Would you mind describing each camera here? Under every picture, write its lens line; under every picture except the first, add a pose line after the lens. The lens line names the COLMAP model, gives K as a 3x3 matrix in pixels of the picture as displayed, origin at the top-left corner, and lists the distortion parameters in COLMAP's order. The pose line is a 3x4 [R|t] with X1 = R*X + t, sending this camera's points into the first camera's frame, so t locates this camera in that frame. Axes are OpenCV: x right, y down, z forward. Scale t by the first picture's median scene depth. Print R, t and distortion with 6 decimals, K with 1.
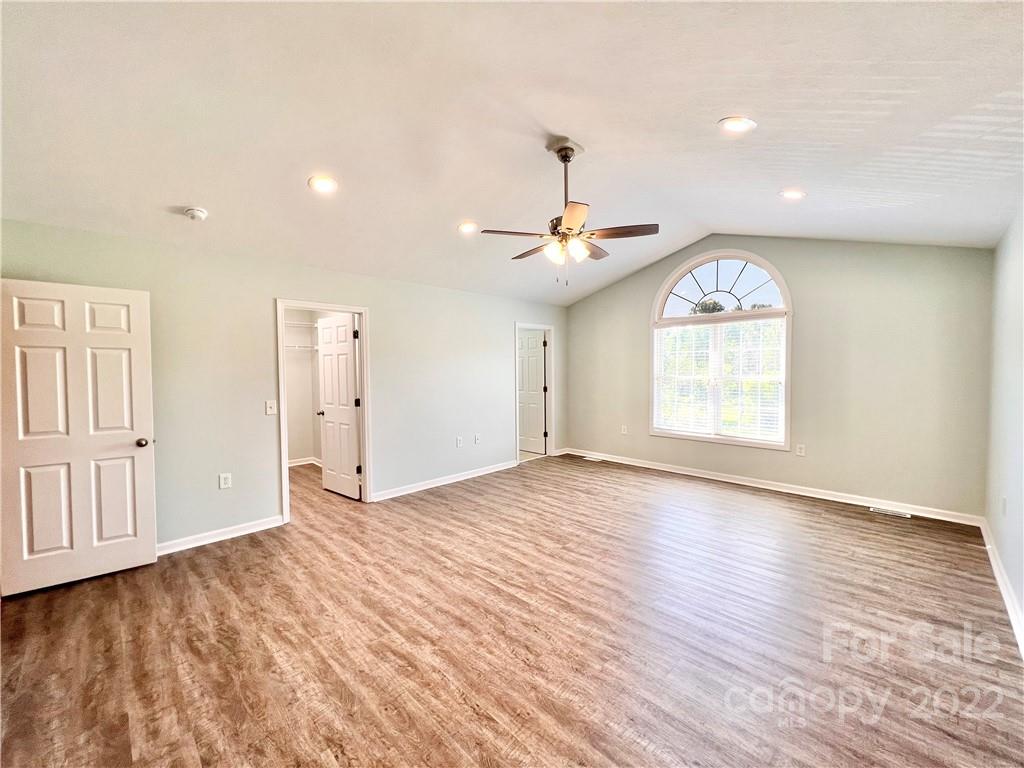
lens RADIAL K [[409.2, 0, 510.8], [0, 409.2, 387.6], [0, 0, 1]] dist [-0.000449, 0.000242]
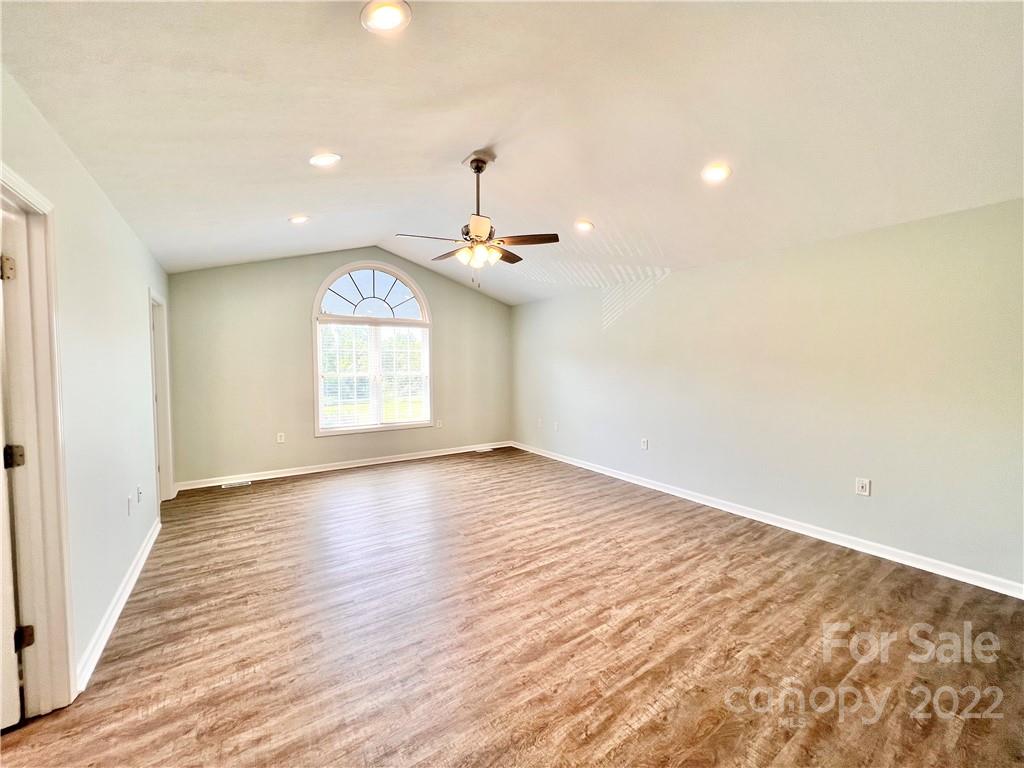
lens RADIAL K [[409.2, 0, 513.7], [0, 409.2, 383.6], [0, 0, 1]] dist [-0.000449, 0.000242]
pose [[0.190425, -0.037248, 0.980995, -1.085080], [0.046666, 0.998494, 0.028854, -0.025053], [-0.980592, 0.040284, 0.191876, 0.841044]]
